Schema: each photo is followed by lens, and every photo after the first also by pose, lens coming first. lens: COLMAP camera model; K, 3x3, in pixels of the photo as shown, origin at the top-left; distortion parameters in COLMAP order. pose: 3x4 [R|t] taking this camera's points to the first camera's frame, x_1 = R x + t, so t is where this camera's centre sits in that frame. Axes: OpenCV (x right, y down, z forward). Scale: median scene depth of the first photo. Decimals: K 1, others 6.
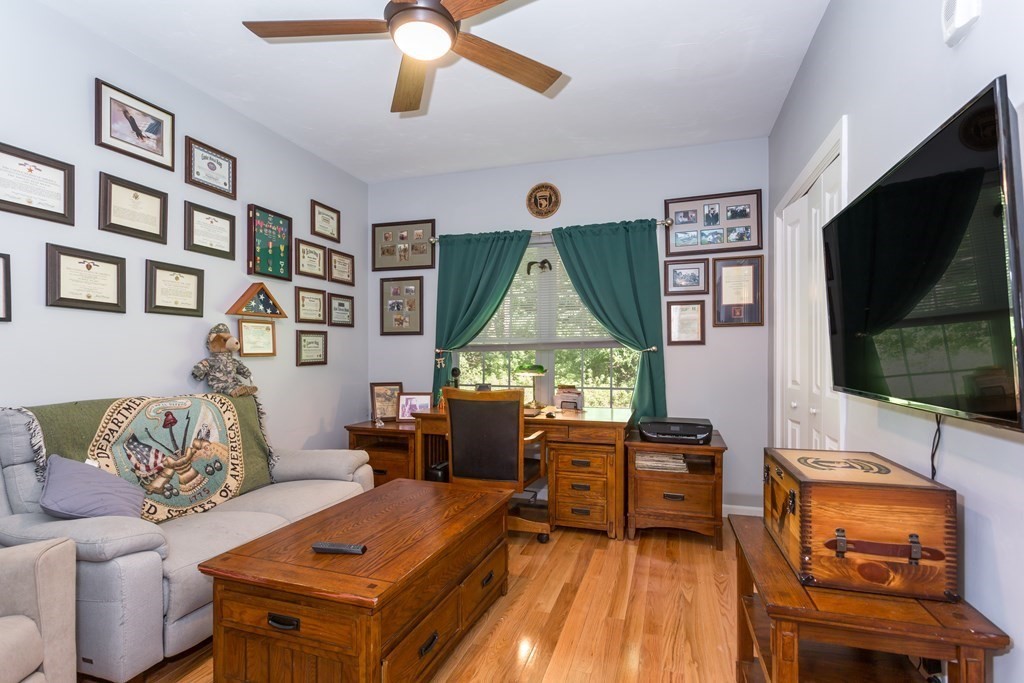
lens RADIAL K [[497.5, 0, 513.7], [0, 497.5, 350.0], [0, 0, 1]] dist [-0.012640, 0.000854]
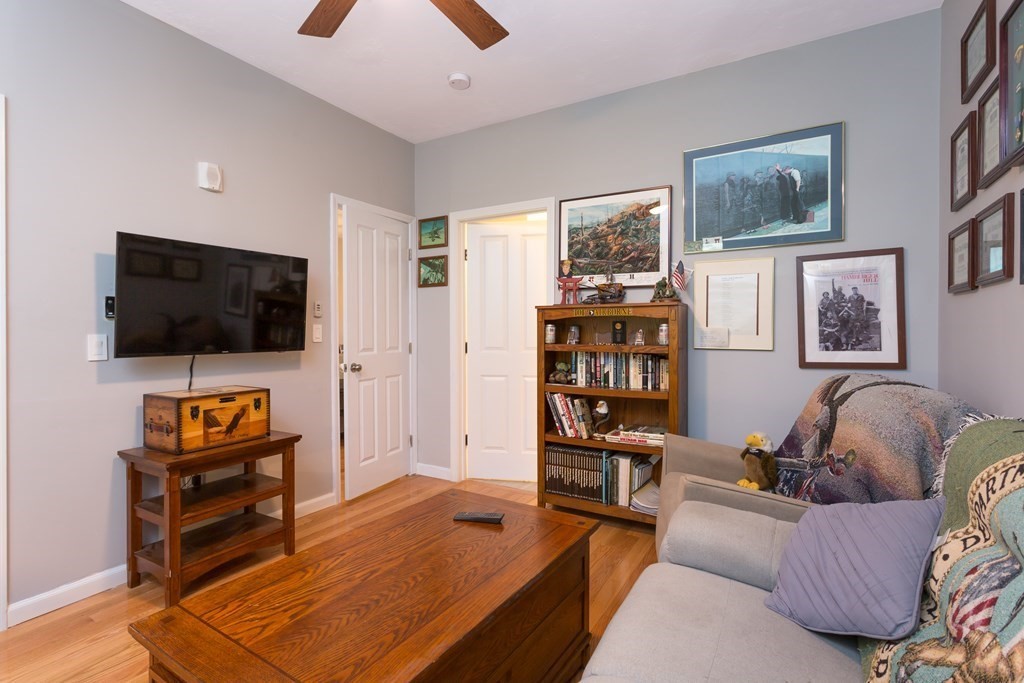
lens RADIAL K [[497.5, 0, 496.0], [0, 497.5, 327.8], [0, 0, 1]] dist [-0.012640, 0.000854]
pose [[-0.967042, 0.001658, 0.254612, -0.455237], [-0.002327, 0.999880, -0.015348, 0.014137], [-0.254607, -0.015434, -0.966921, 1.396342]]
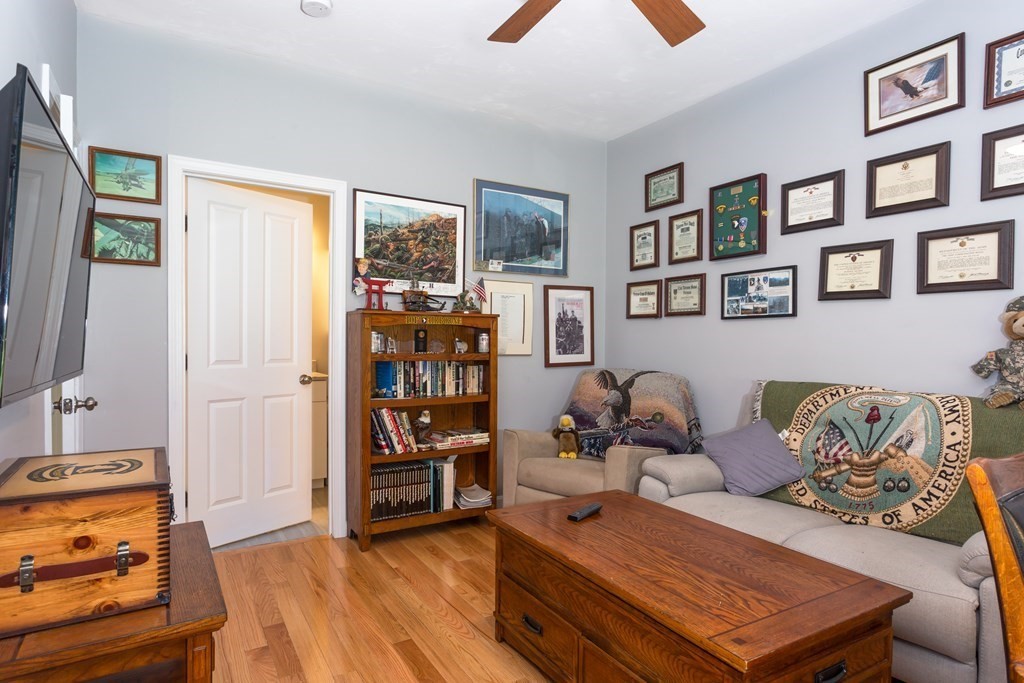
lens RADIAL K [[562.6, 0, 511.7], [0, 562.6, 343.6], [0, 0, 1]] dist [-0.014794, 0.000820]
pose [[-0.660617, -0.001127, -0.750722, 0.498824], [-0.000890, 0.999999, -0.000719, 0.013760], [0.750723, 0.000193, -0.660617, 1.196298]]
